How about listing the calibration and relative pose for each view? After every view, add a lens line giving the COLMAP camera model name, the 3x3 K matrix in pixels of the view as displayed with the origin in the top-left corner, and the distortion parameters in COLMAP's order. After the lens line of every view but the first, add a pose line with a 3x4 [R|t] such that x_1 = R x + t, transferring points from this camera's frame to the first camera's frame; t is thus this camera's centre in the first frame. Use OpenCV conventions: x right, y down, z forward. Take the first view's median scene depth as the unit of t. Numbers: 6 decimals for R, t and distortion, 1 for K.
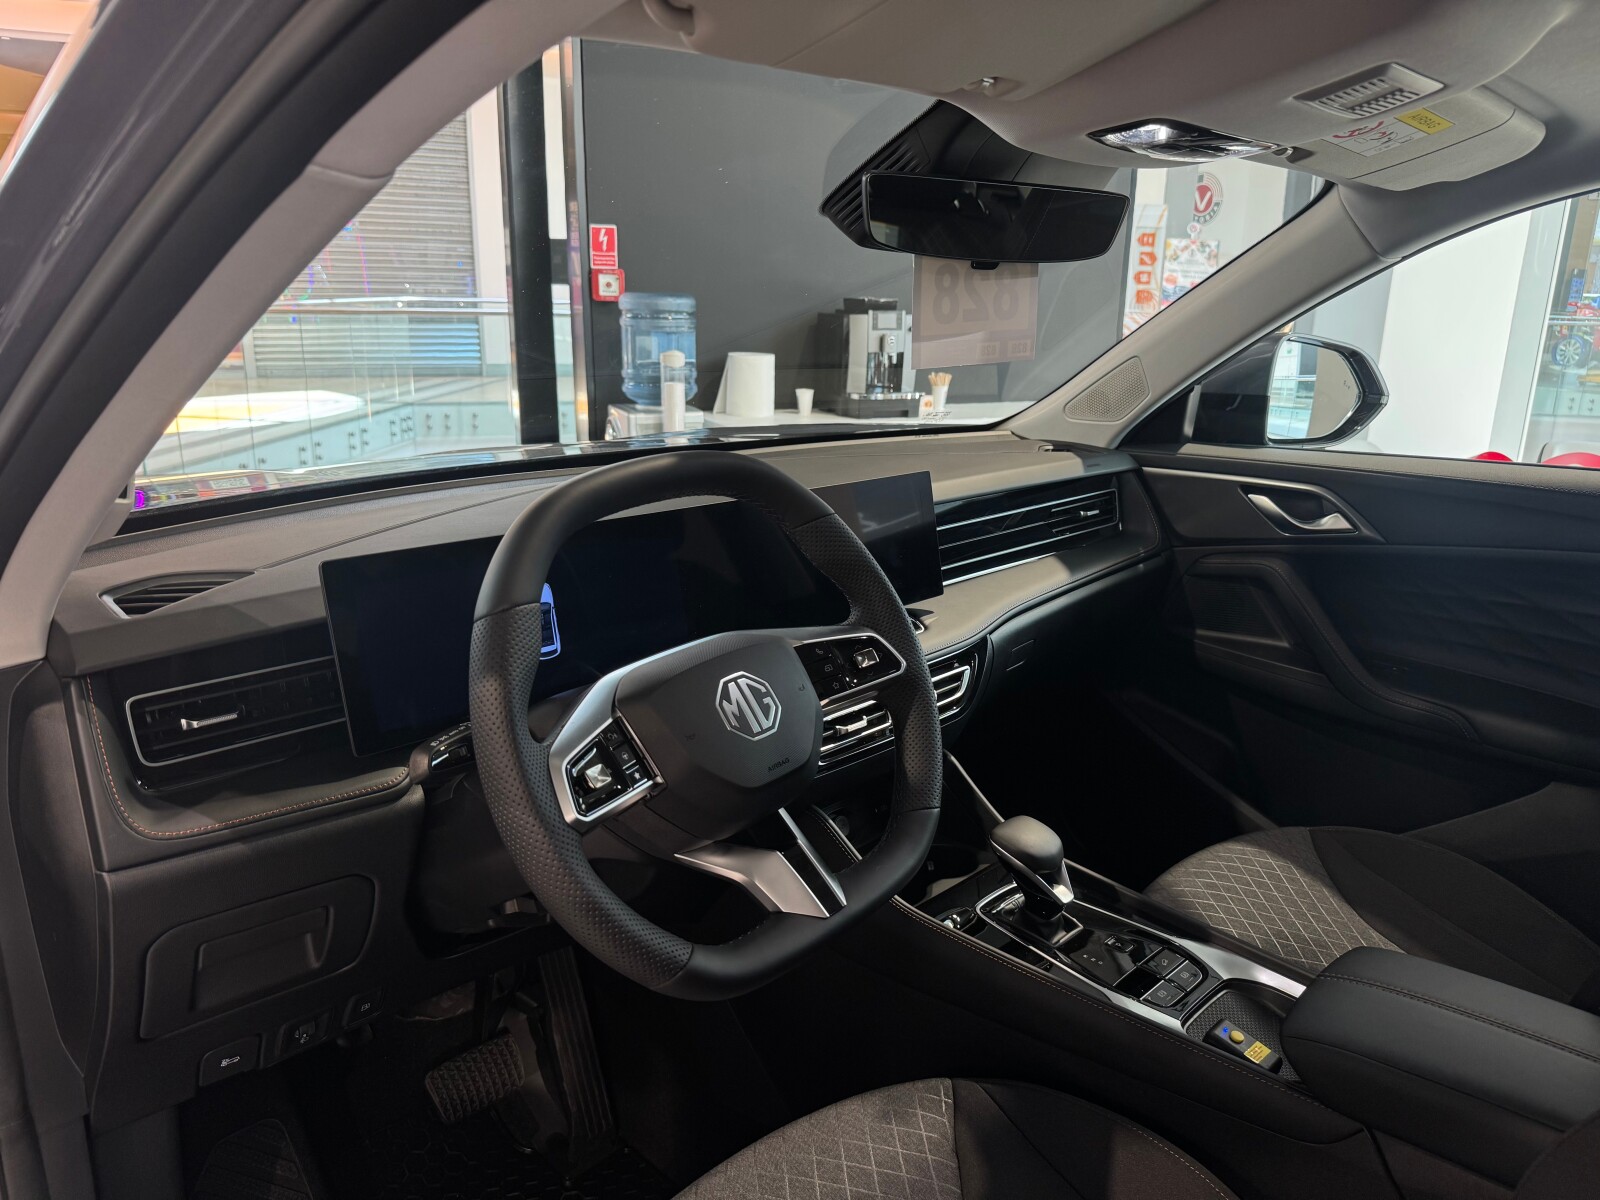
lens RADIAL K [[1150.3, 0, 800.0], [0, 1150.3, 600.0], [0, 0, 1]] dist [0.067609, -0.039826]
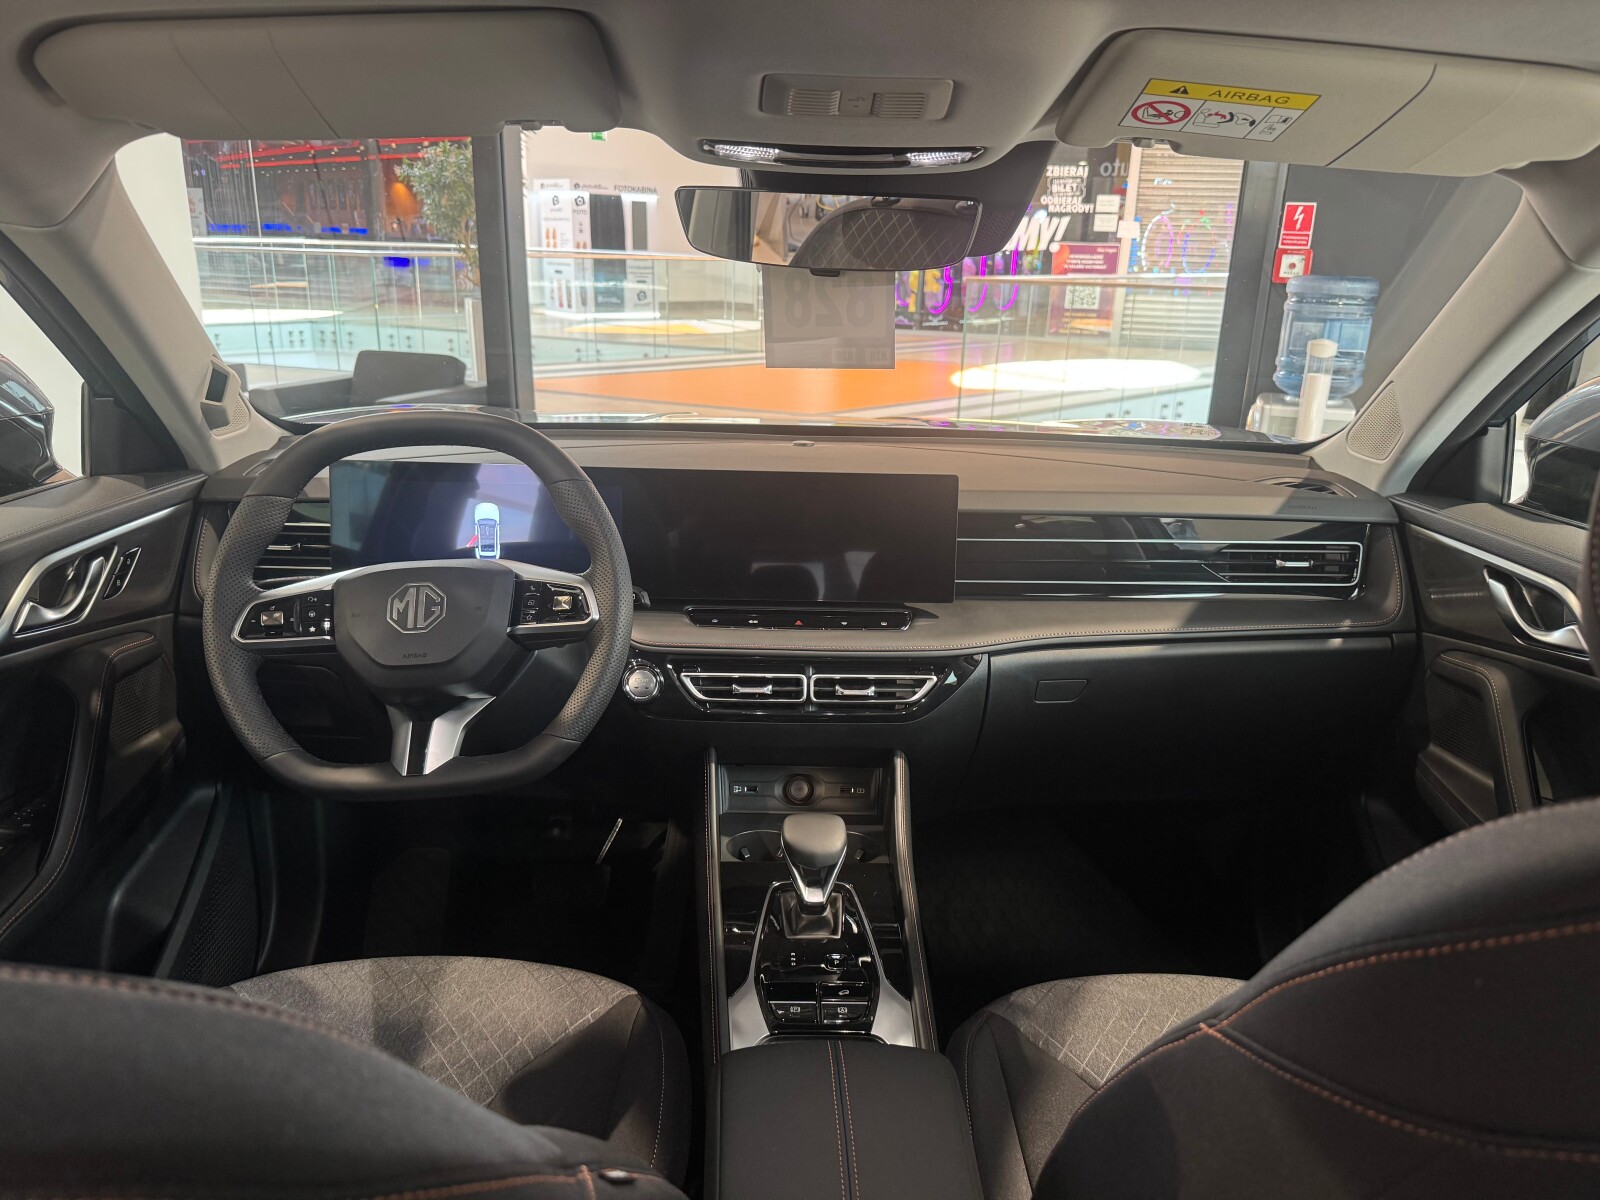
lens RADIAL K [[1120.7, 0, 772.0], [0, 1120.7, 597.3], [0, 0, 1]] dist [0.022422, -0.039507]
pose [[0.703958, 0.213974, -0.677243, 0.497711], [-0.193809, 0.975223, 0.106666, -0.061131], [0.683287, 0.056167, 0.727987, 0.151309]]
